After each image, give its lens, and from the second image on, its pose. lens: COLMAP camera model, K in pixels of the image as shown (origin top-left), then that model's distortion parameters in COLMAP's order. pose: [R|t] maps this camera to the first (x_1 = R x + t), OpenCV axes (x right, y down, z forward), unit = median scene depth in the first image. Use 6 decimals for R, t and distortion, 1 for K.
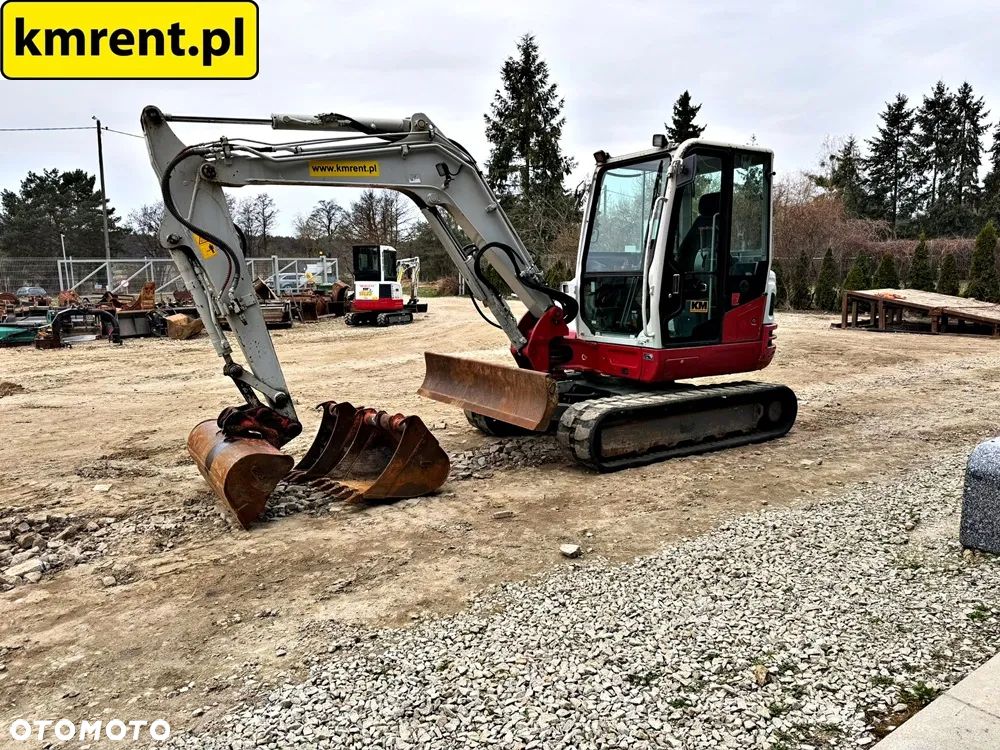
lens RADIAL K [[700.9, 0, 500.7], [0, 700.9, 377.1], [0, 0, 1]] dist [0.053454, -0.070227]
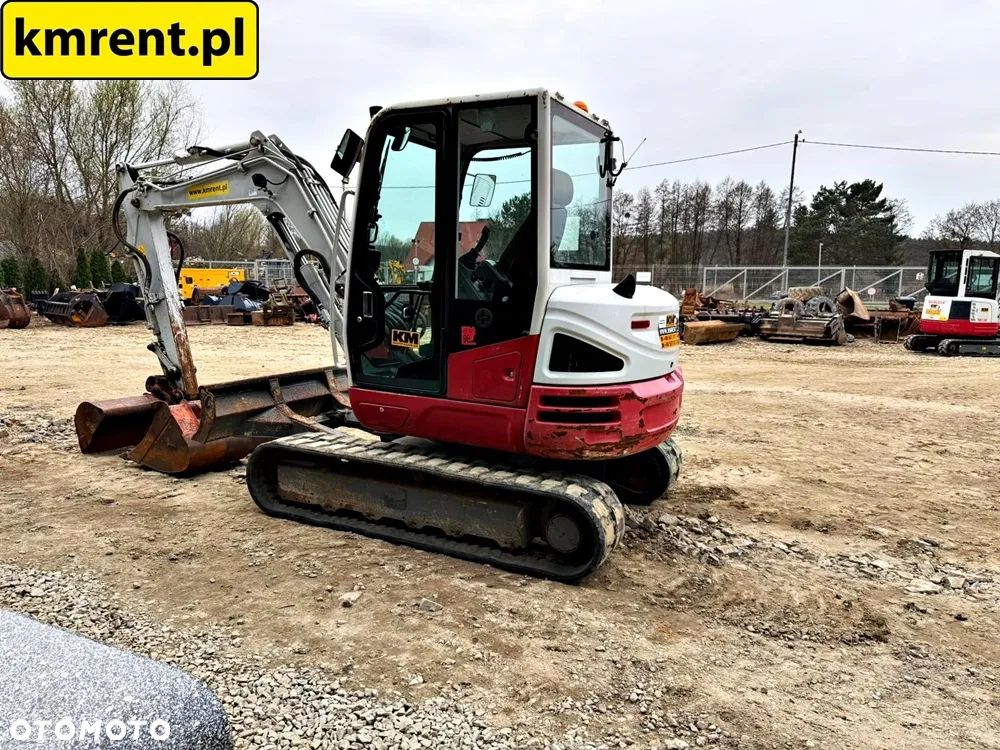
lens RADIAL K [[700.9, 0, 501.2], [0, 700.9, 373.8], [0, 0, 1]] dist [0.053454, -0.070227]
pose [[0.498511, 0.139601, -0.855569, 0.922033], [-0.152362, 0.985695, 0.072057, -0.127891], [0.853389, 0.094435, 0.512650, 0.709447]]
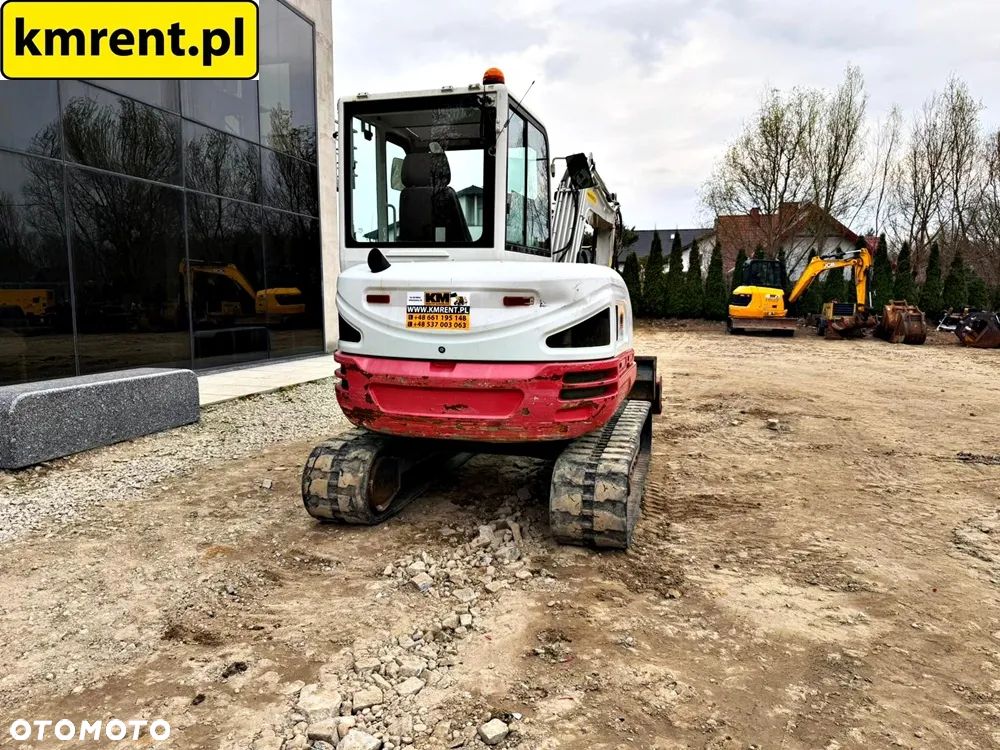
lens RADIAL K [[700.9, 0, 501.6], [0, 700.9, 372.9], [0, 0, 1]] dist [0.053454, -0.070227]
pose [[-0.747529, 0.084592, -0.658820, 0.765386], [-0.095057, 0.968024, 0.232150, -0.241235], [0.657392, 0.236165, -0.715585, 1.708726]]
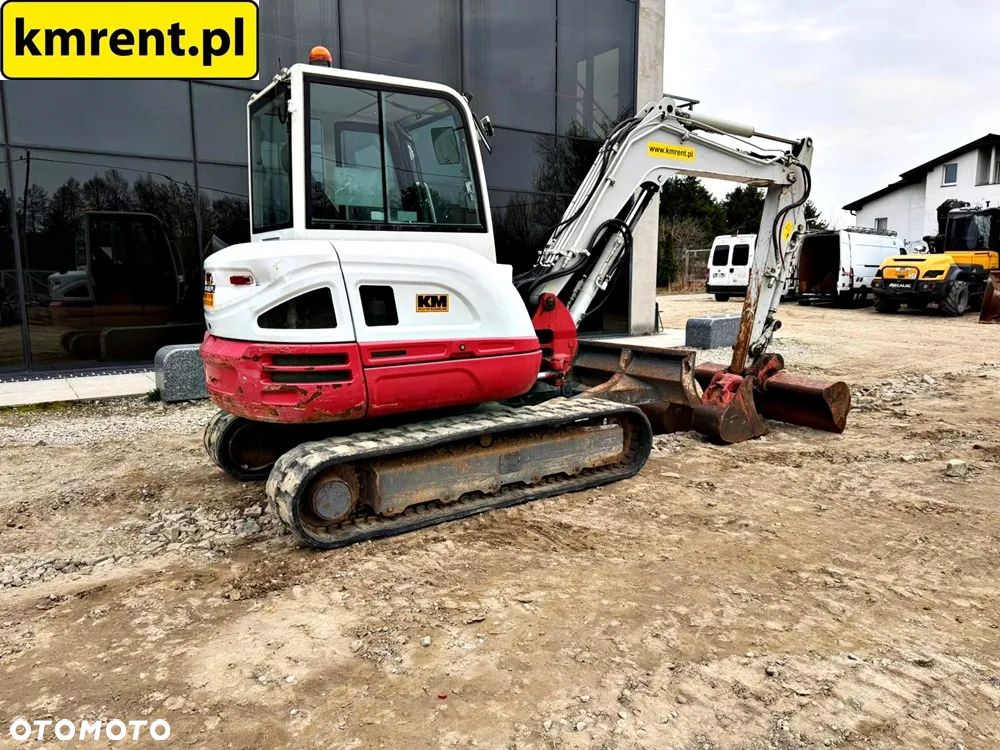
lens RADIAL K [[700.9, 0, 497.4], [0, 700.9, 374.7], [0, 0, 1]] dist [0.053454, -0.070227]
pose [[-0.999582, 0.024564, -0.015222, 0.130532], [0.019169, 0.957793, 0.286819, -0.256446], [0.021625, 0.286407, -0.957864, 1.893657]]
